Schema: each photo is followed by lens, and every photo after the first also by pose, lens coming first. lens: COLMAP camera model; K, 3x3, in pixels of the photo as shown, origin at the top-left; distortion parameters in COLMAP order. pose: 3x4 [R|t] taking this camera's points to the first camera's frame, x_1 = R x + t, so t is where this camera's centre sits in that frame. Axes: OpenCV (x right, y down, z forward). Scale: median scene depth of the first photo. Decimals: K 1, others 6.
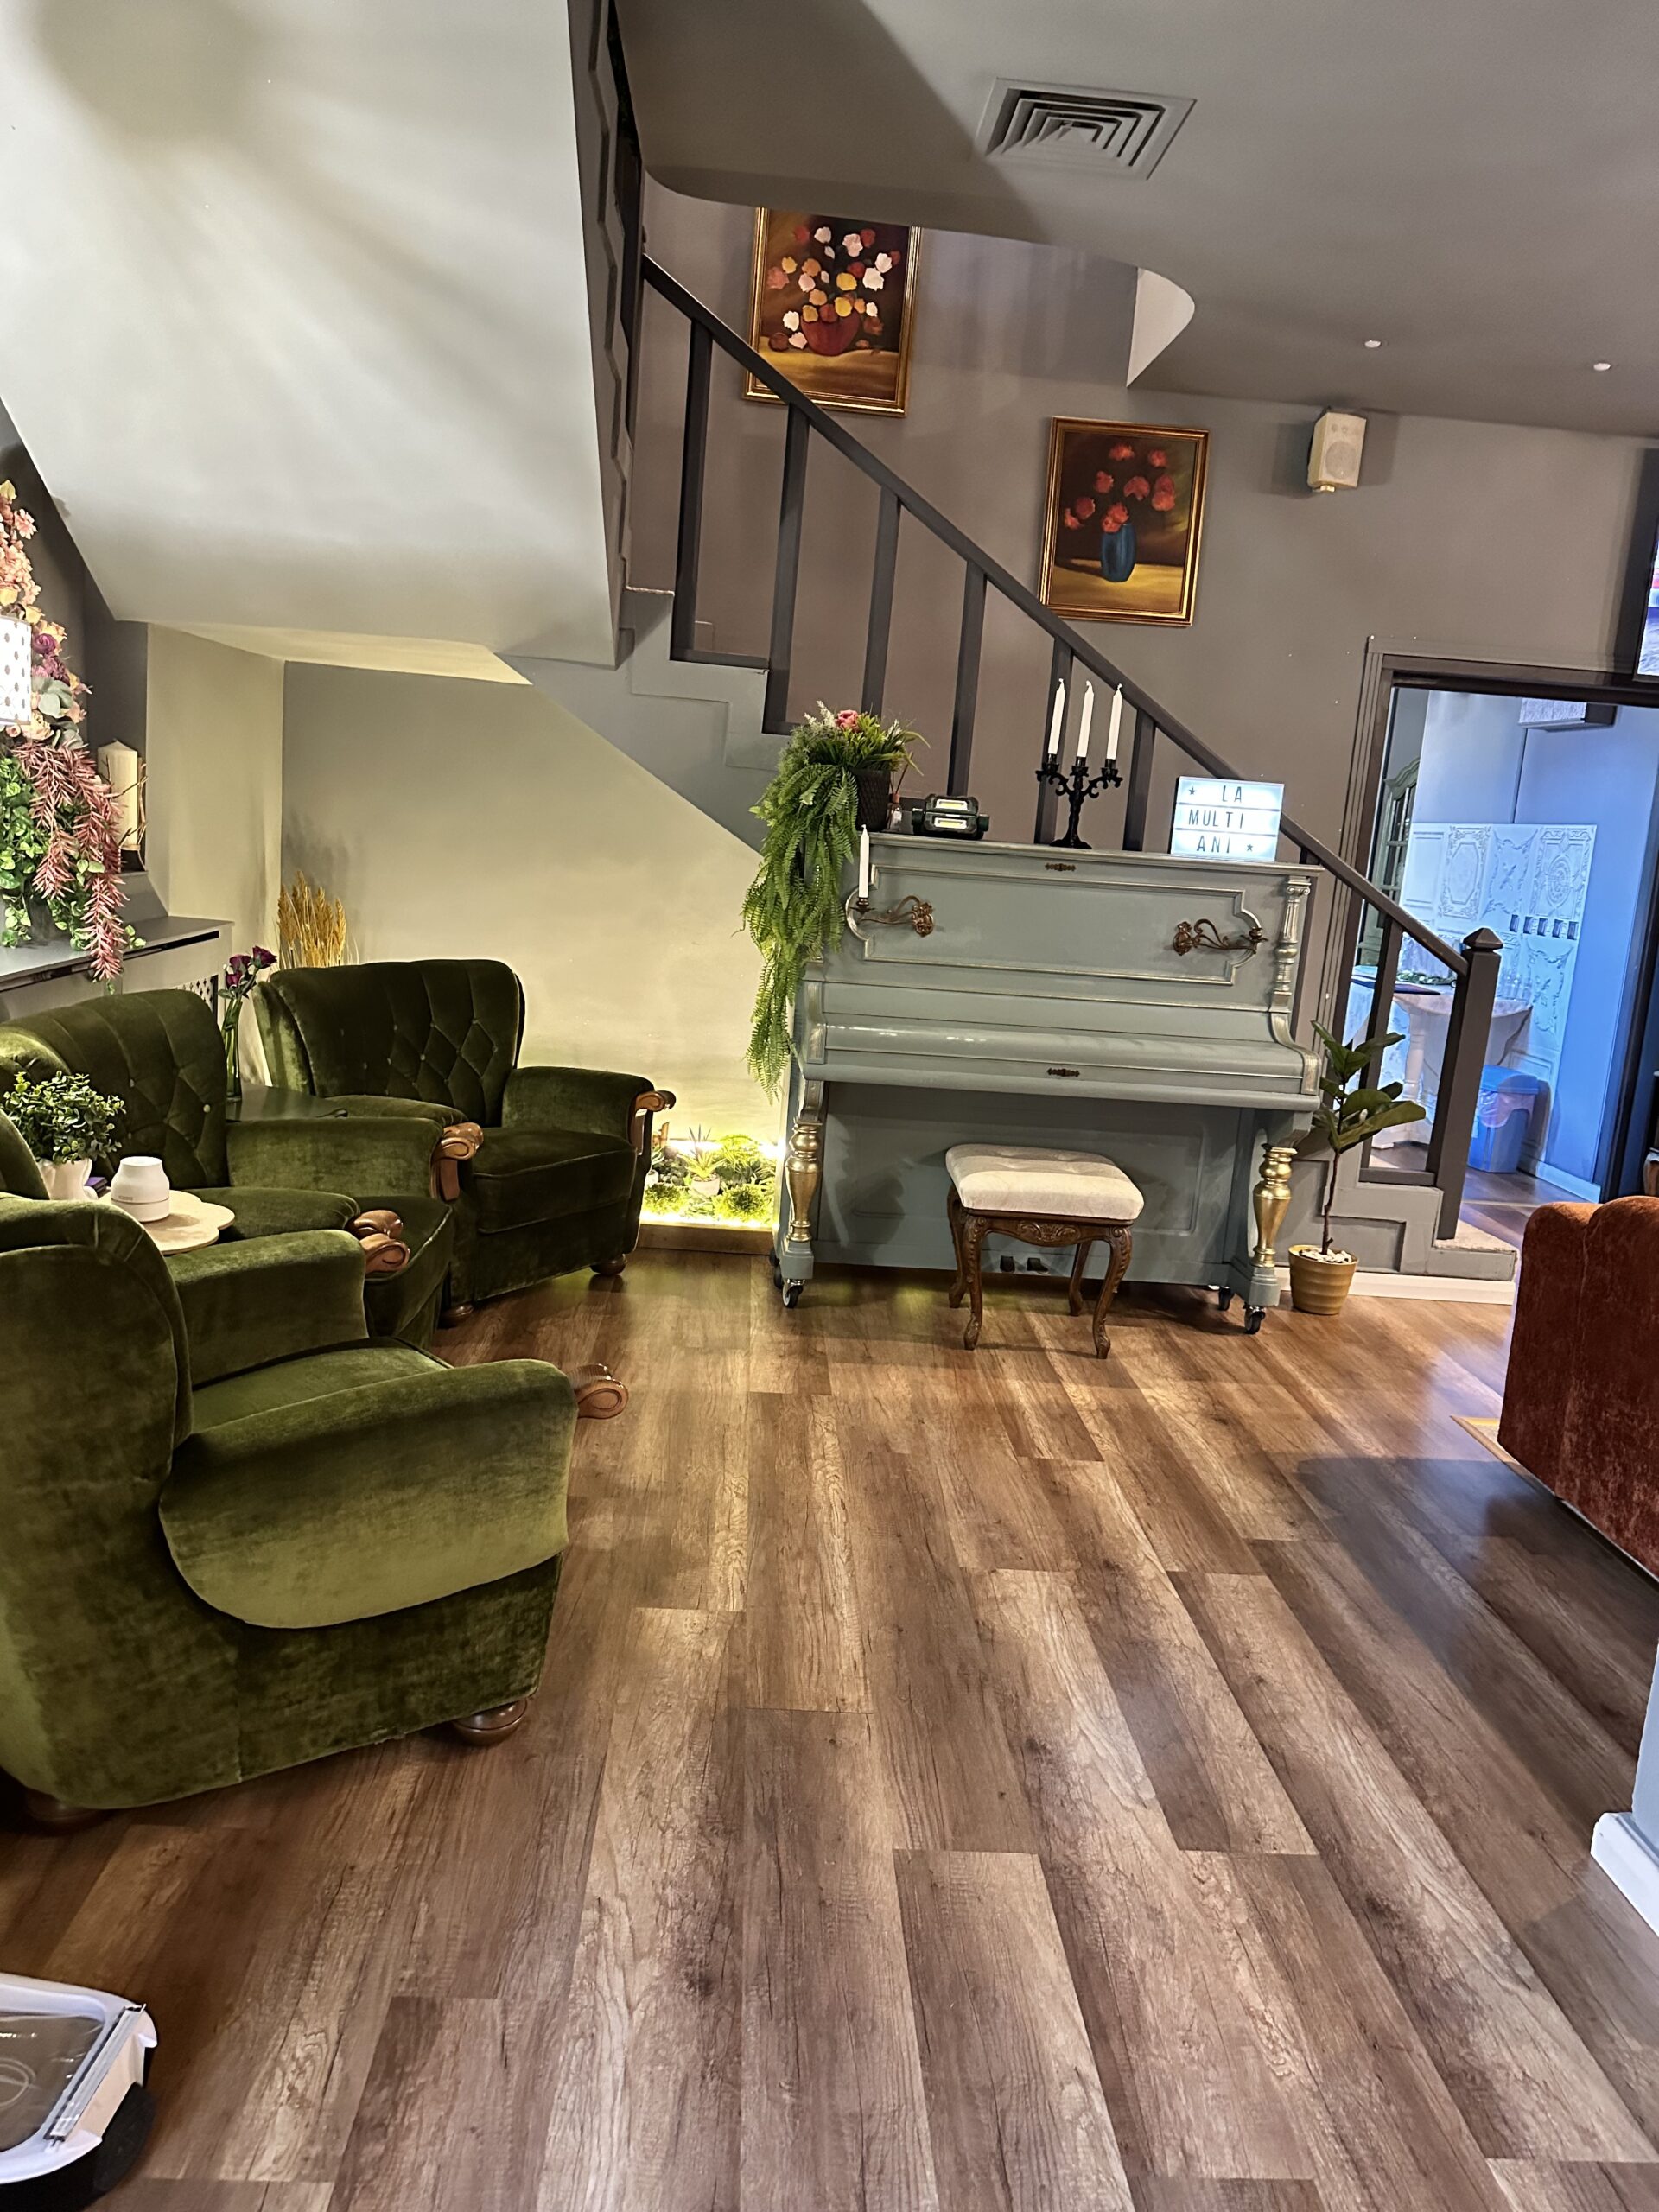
lens RADIAL K [[1554.7, 0, 829.5], [0, 1554.7, 1106.0], [0, 0, 1]] dist [0.052806, -0.102335]
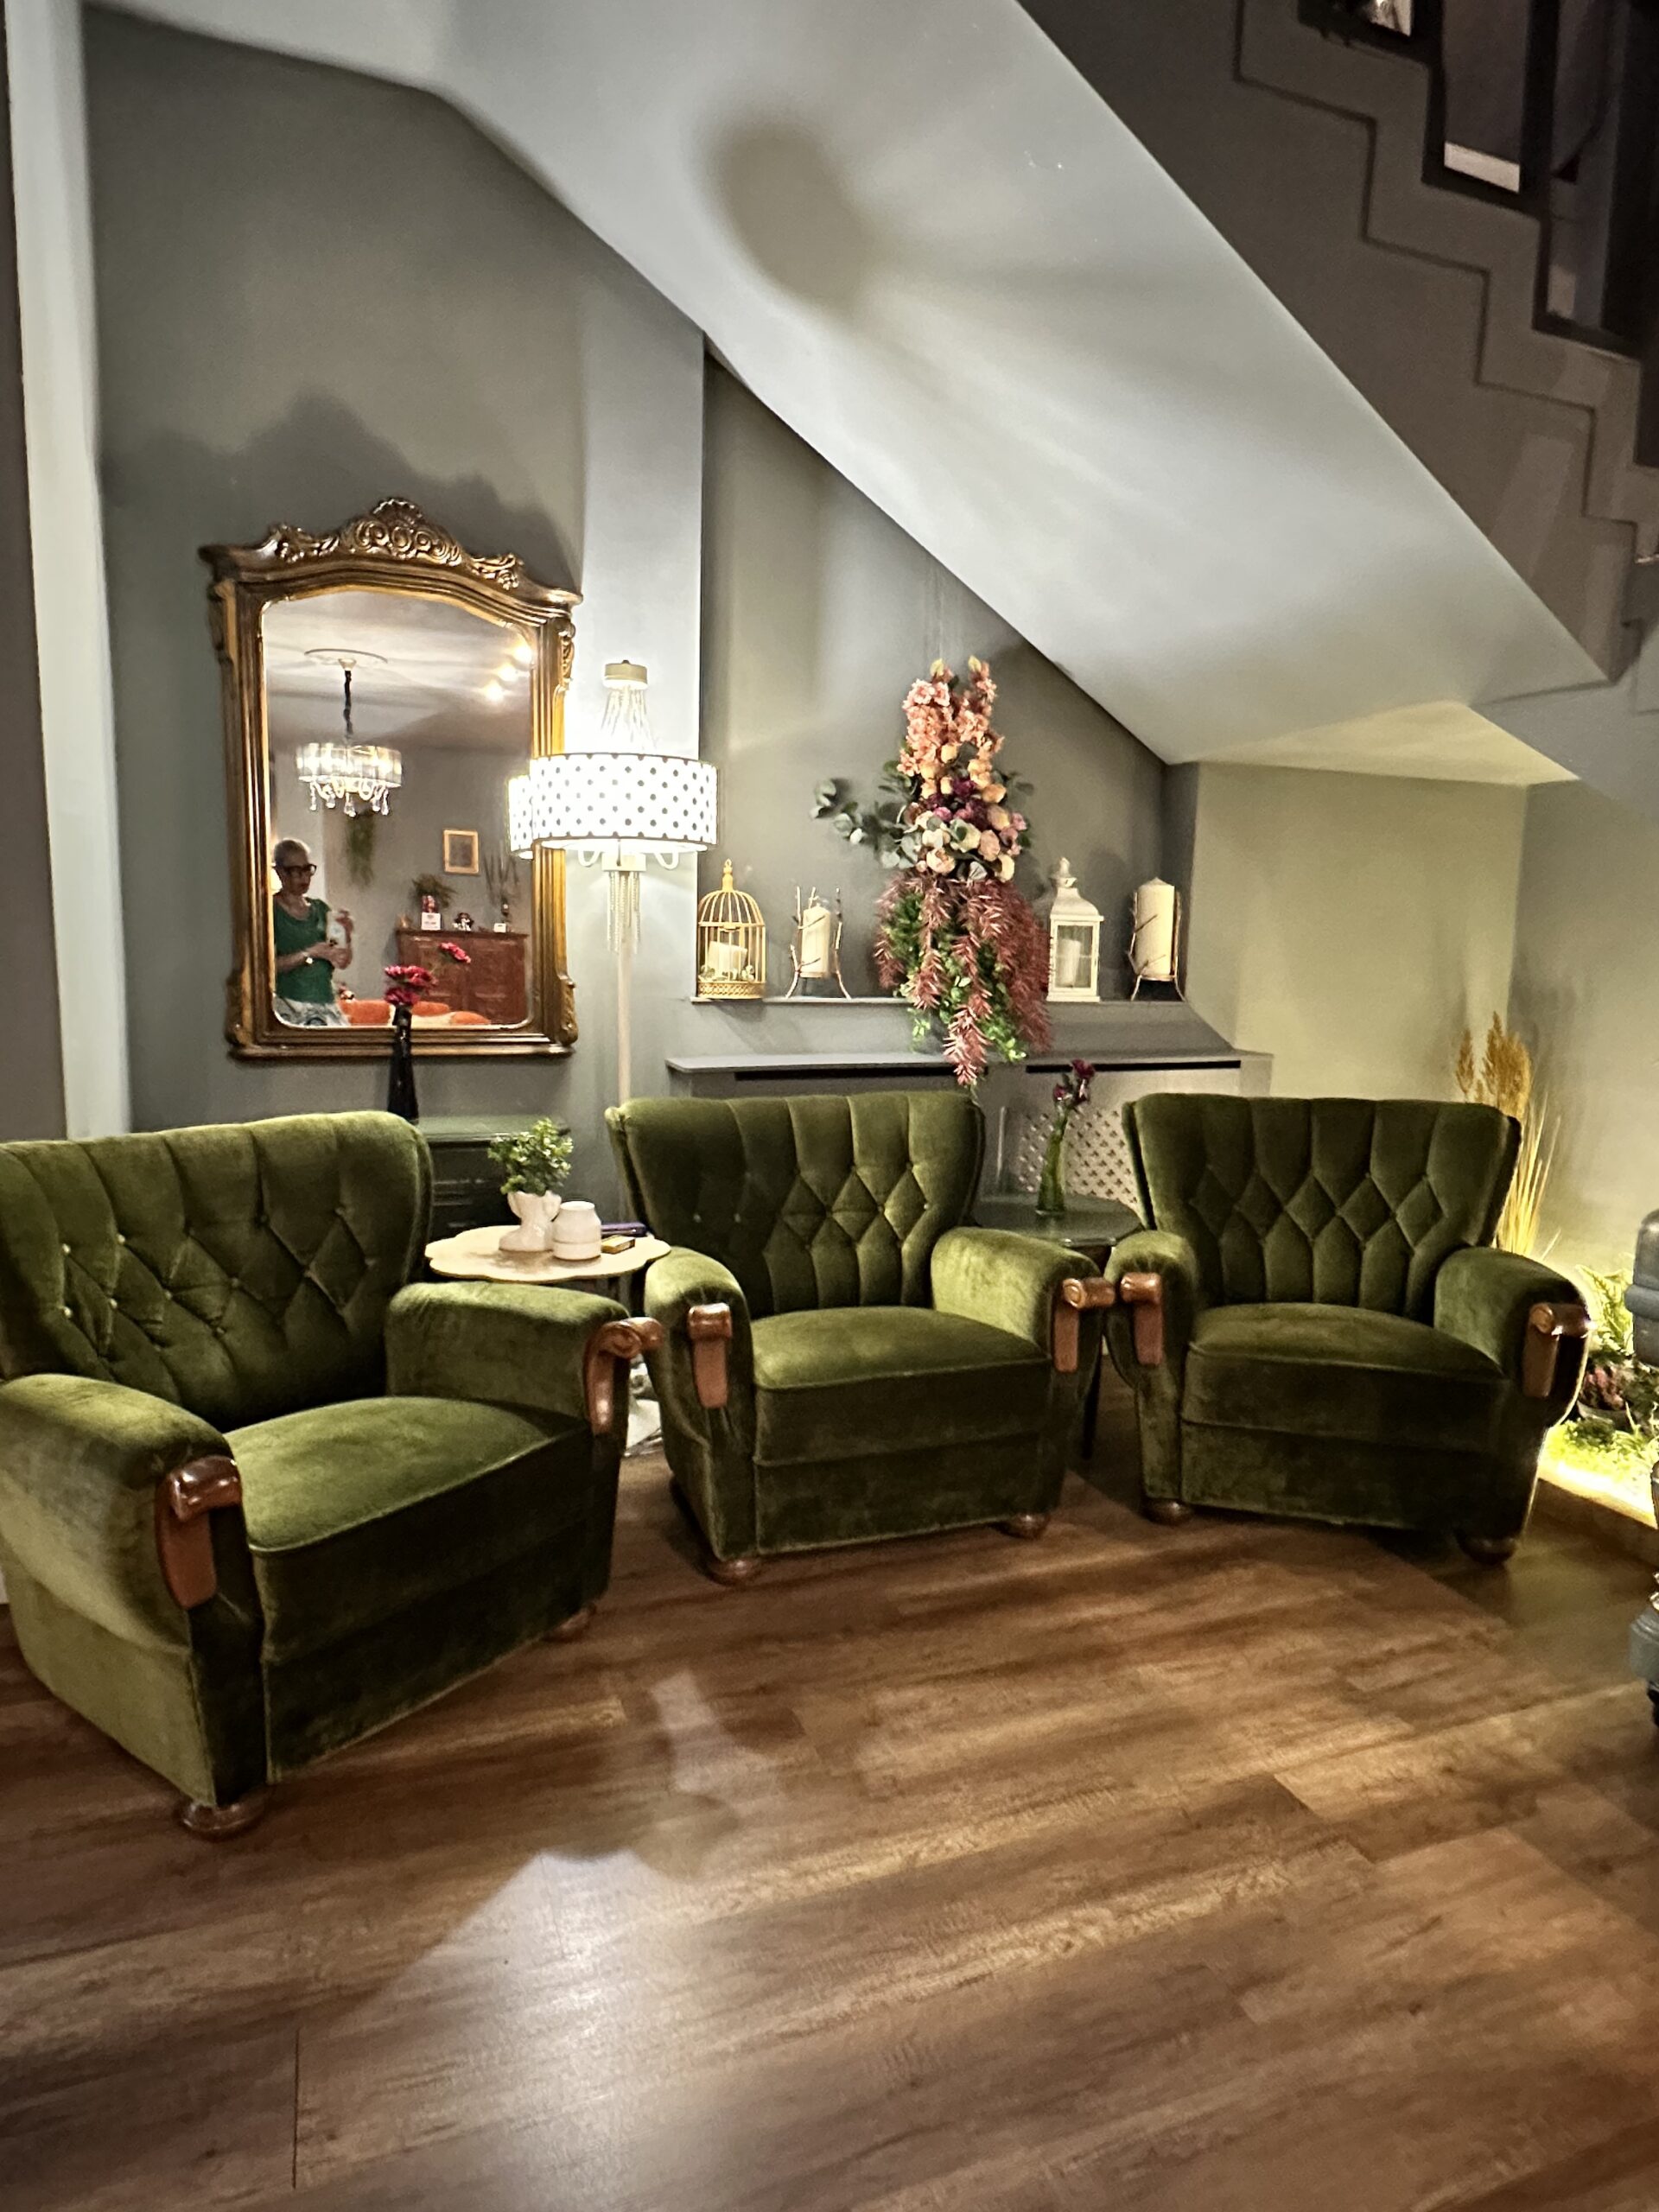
lens RADIAL K [[1296.8, 0, 829.5], [0, 1296.8, 1106.0], [0, 0, 1]] dist [0.000626, 0.000095]
pose [[0.313371, 0.042483, -0.948680, 0.372797], [-0.170308, 0.985316, -0.012133, -0.040168], [0.934234, 0.165370, 0.316004, 0.645878]]
